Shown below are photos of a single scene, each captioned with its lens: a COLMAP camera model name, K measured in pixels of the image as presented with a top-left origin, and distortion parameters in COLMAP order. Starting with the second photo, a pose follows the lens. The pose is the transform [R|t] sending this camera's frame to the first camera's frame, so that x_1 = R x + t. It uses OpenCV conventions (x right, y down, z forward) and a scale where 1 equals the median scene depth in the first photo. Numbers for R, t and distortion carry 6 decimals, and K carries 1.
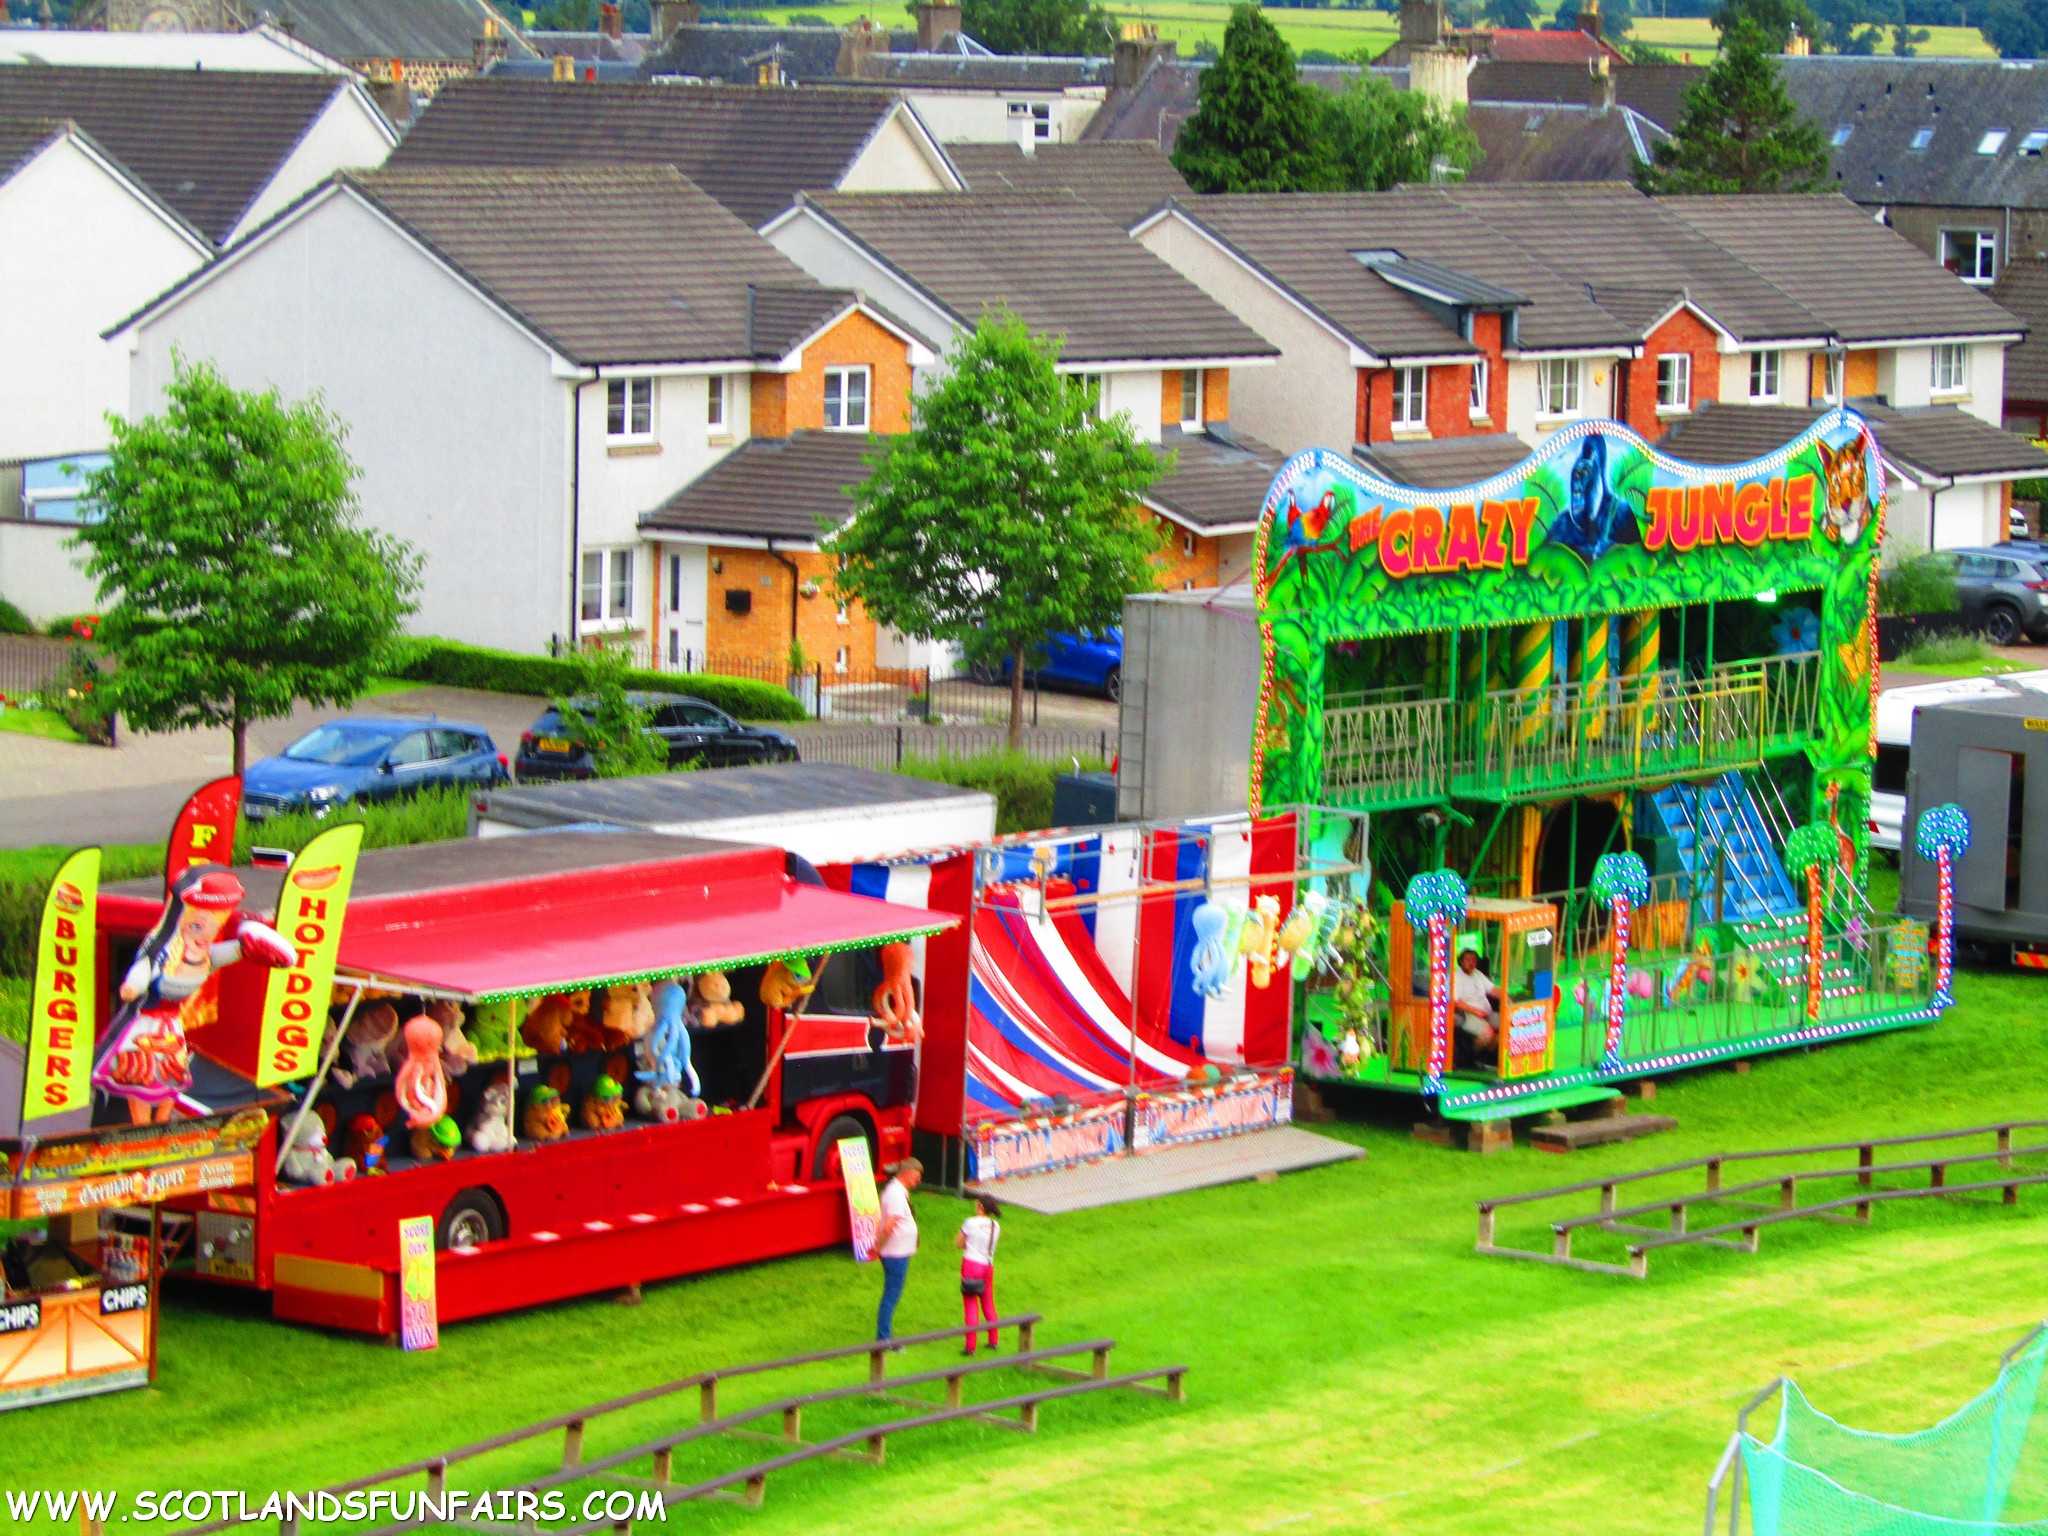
lens RADIAL K [[7693.4, 0, 1024.0], [0, 7693.4, 768.0], [0, 0, 1]] dist [0.144499, 5.966863]
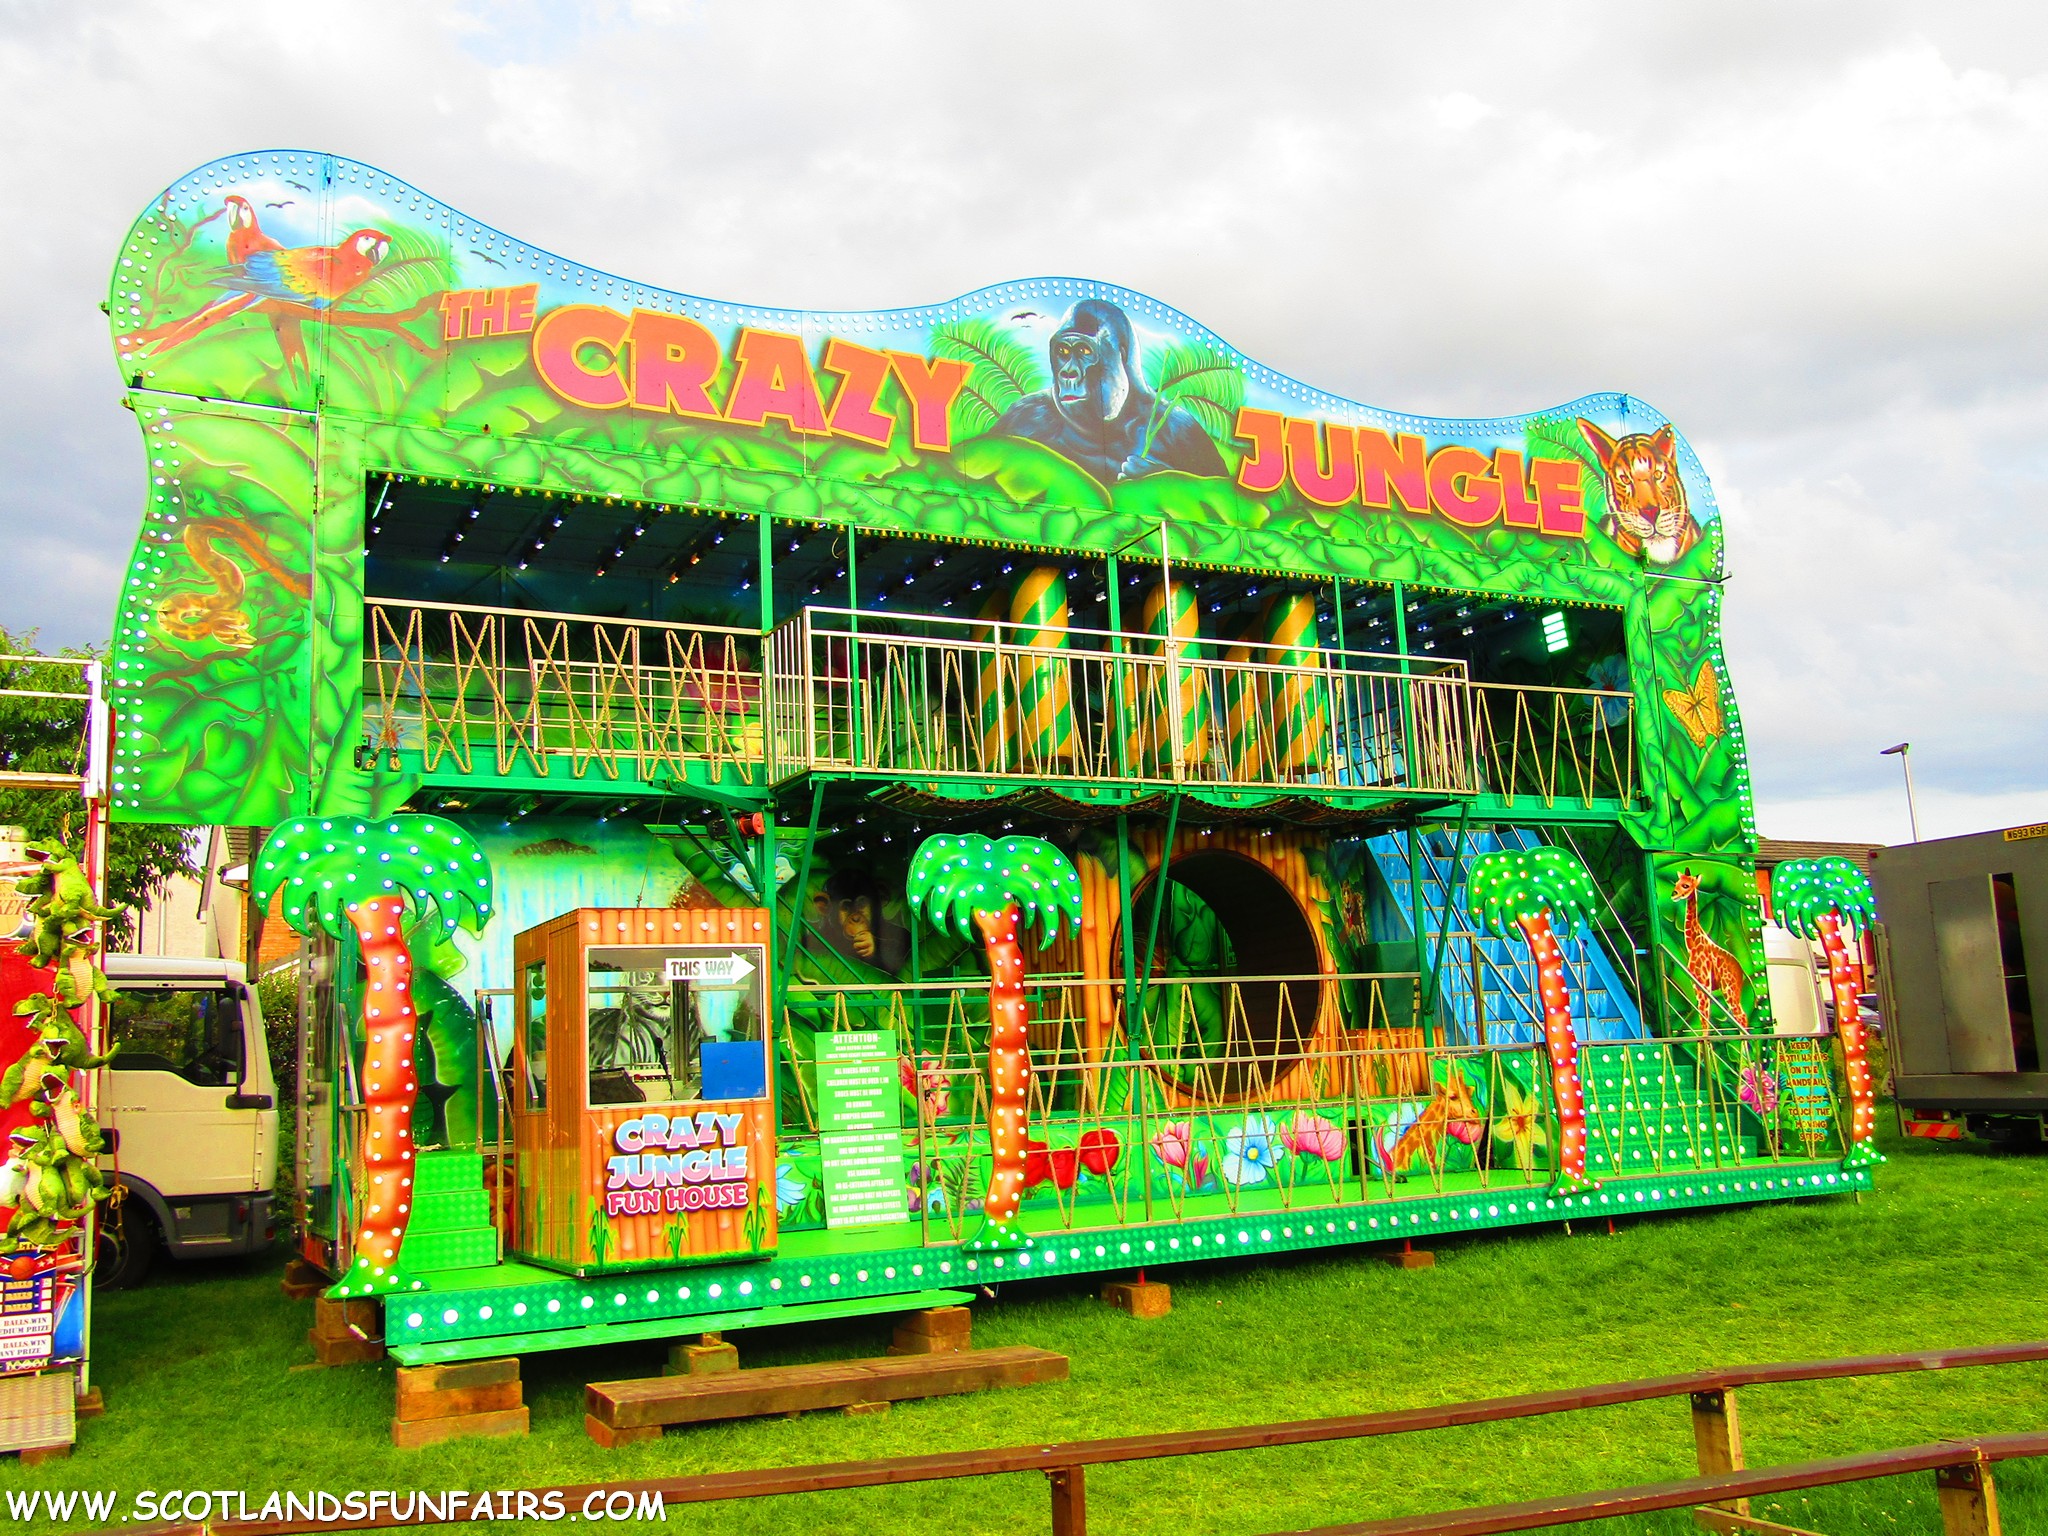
lens RADIAL K [[1771.6, 0, 1024.0], [0, 1771.6, 768.0], [0, 0, 1]] dist [-0.011785, -0.013154]
pose [[0.894106, -0.140599, -0.425212, 0.125199], [0.021152, 0.961640, -0.273496, 0.038188], [0.447355, 0.235541, 0.862783, 0.845387]]
